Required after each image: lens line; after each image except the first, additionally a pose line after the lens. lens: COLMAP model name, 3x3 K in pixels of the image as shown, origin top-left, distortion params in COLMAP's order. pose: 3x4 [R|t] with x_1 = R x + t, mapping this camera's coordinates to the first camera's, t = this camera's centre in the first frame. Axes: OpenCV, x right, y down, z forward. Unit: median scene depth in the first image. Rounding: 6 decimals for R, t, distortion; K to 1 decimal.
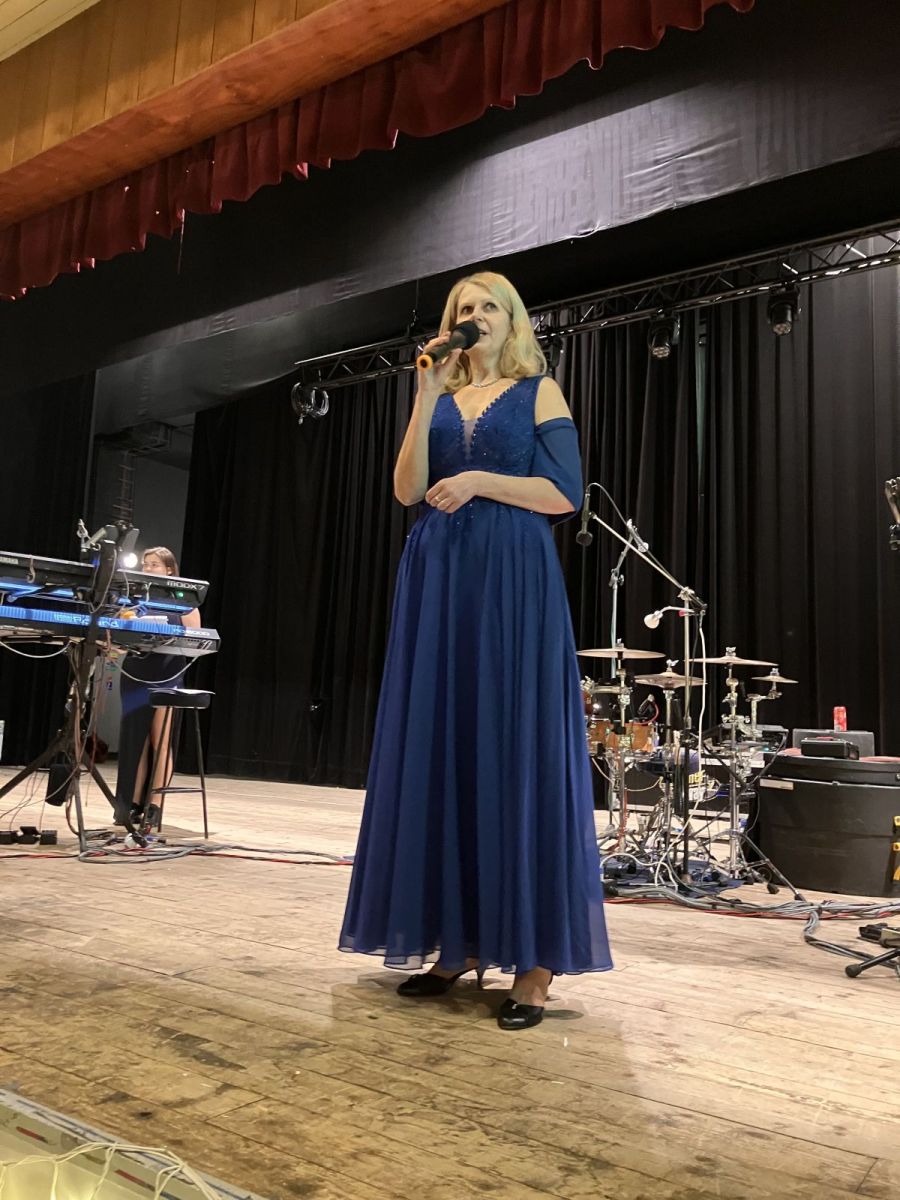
lens RADIAL K [[985.9, 0, 450.0], [0, 985.9, 600.0], [0, 0, 1]] dist [0.024898, -0.021102]
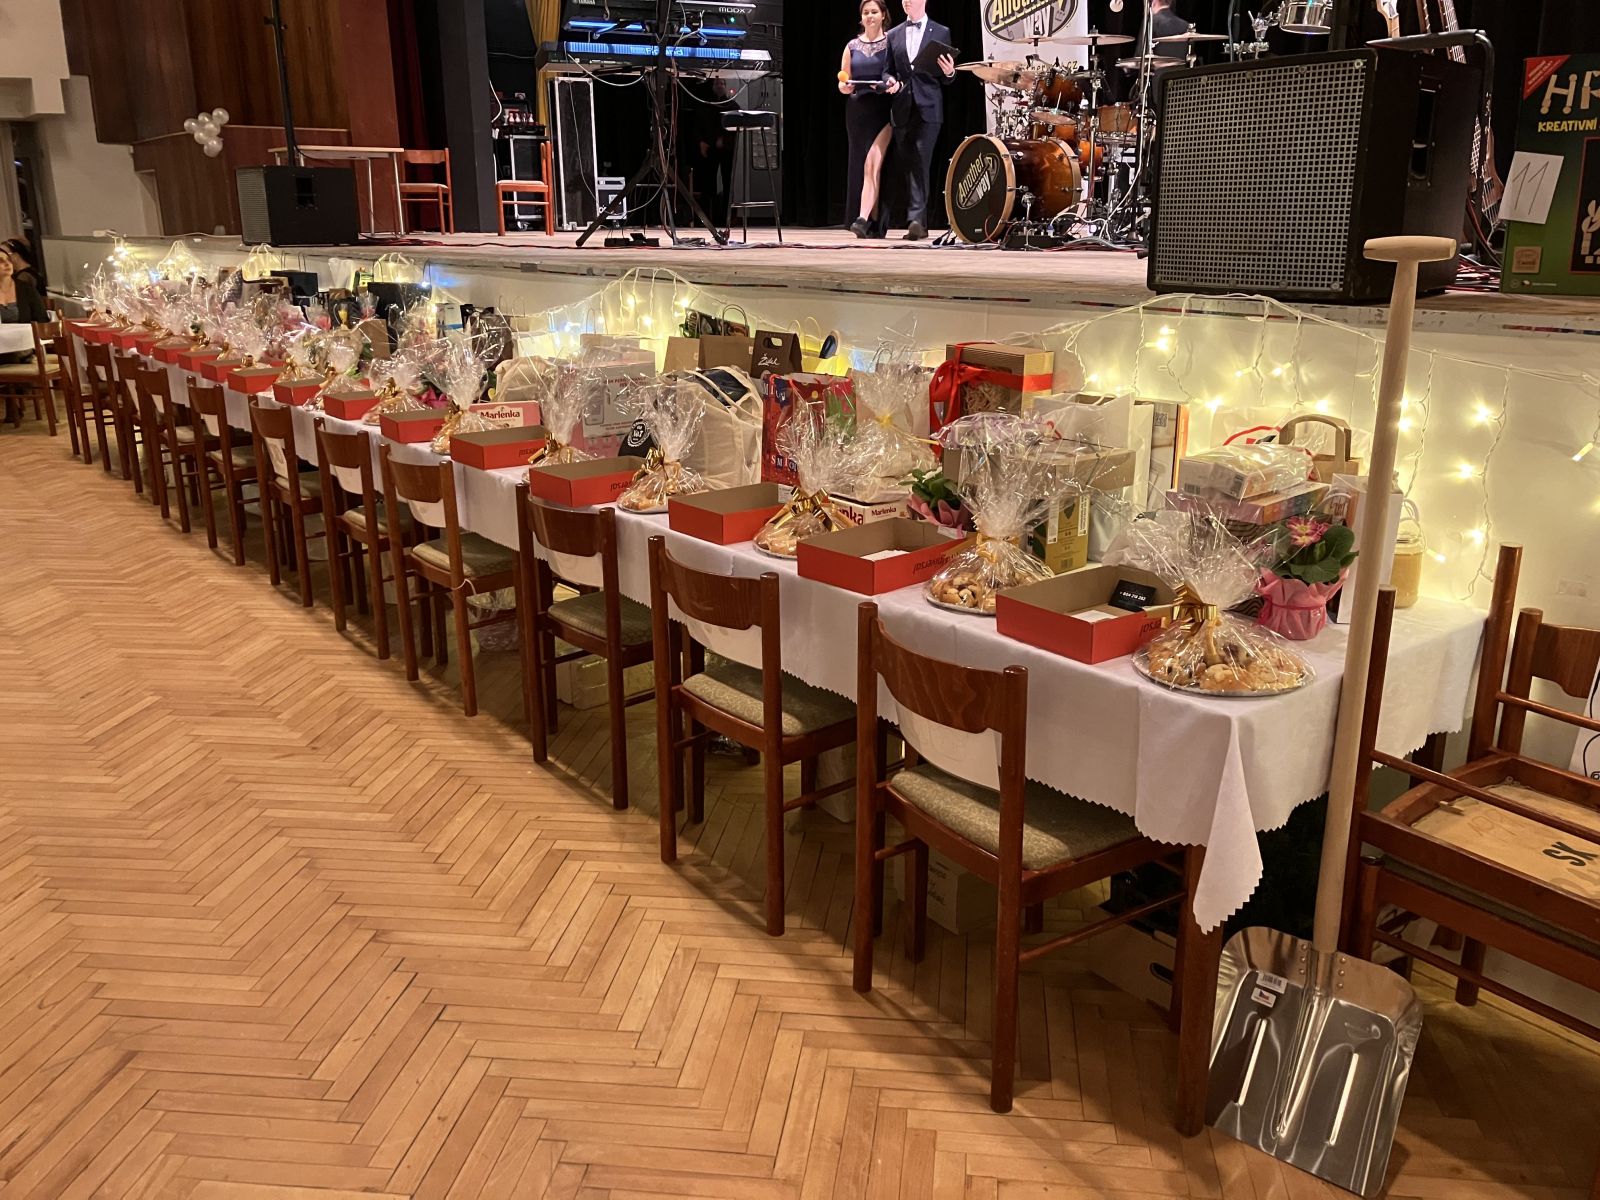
lens RADIAL K [[1314.3, 0, 814.7], [0, 1314.3, 589.3], [0, 0, 1]] dist [0.011890, -0.007864]
pose [[0.954372, 0.034697, -0.296598, 0.314863], [0.086655, 0.918310, 0.386261, 0.021474], [0.285771, -0.394338, 0.873403, -0.596444]]
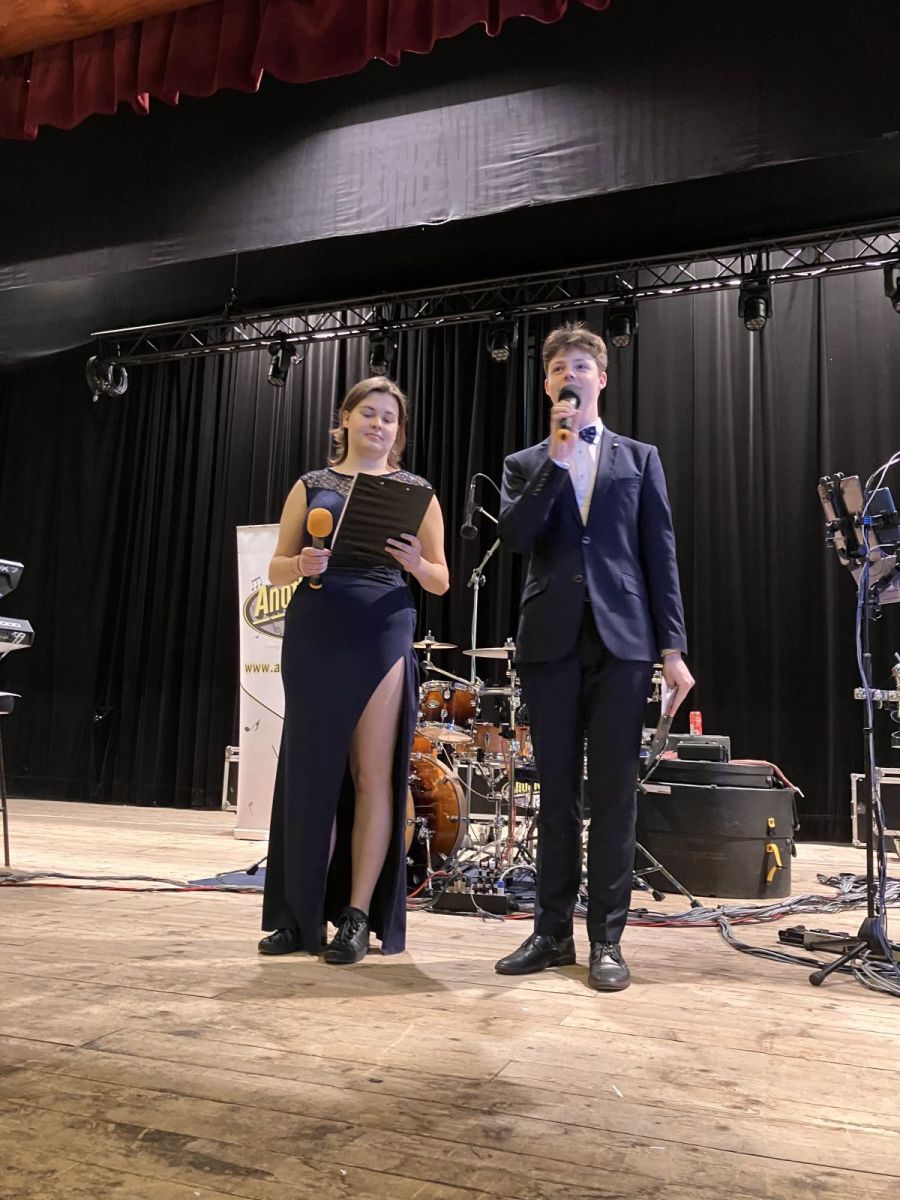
lens RADIAL K [[985.7, 0, 463.1], [0, 985.7, 609.5], [0, 0, 1]] dist [0.011890, -0.007864]
pose [[0.967791, 0.027246, 0.250275, -0.101841], [-0.026256, 0.999629, -0.007294, 0.019526], [-0.250381, 0.000488, 0.968147, 0.094366]]
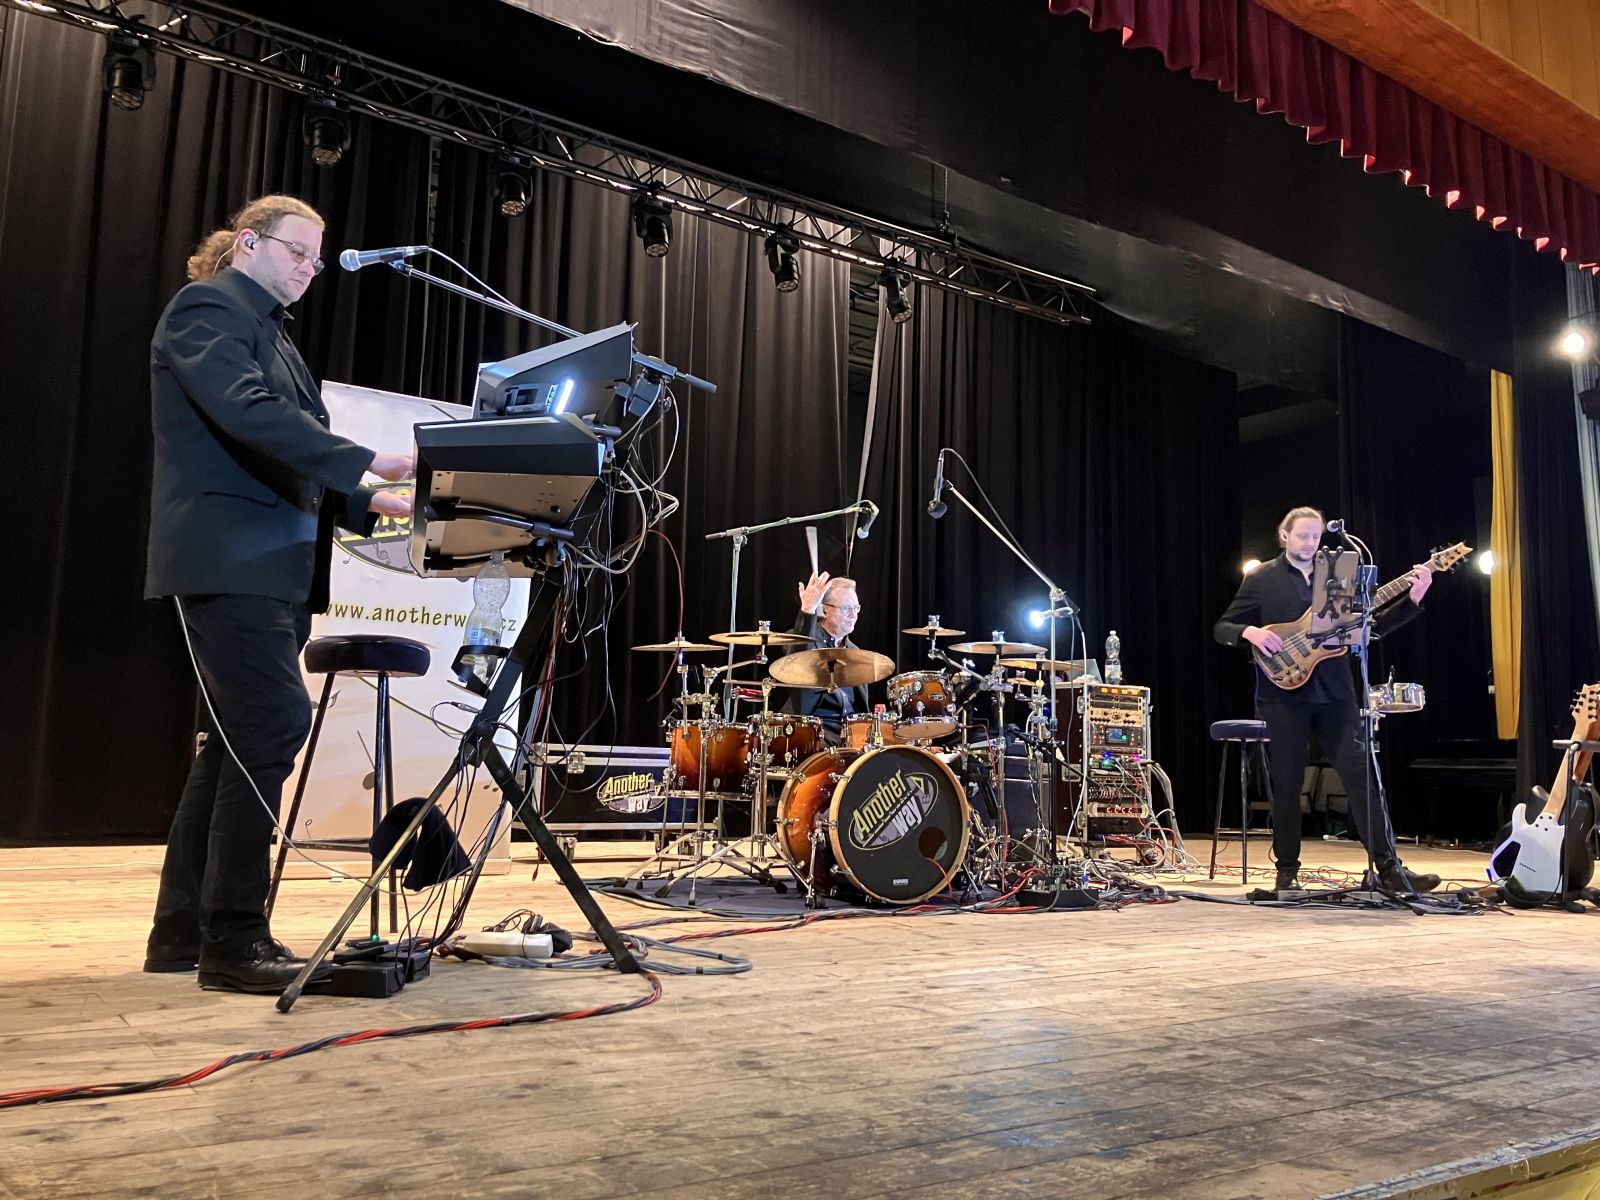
lens RADIAL K [[1316.6, 0, 798.0], [0, 1316.6, 579.6], [0, 0, 1]] dist [-0.000428, -0.002578]
pose [[0.343613, 0.099195, 0.933858, -0.988260], [-0.138496, 0.988885, -0.054081, 0.079688], [-0.928843, -0.110753, 0.353532, 0.702657]]
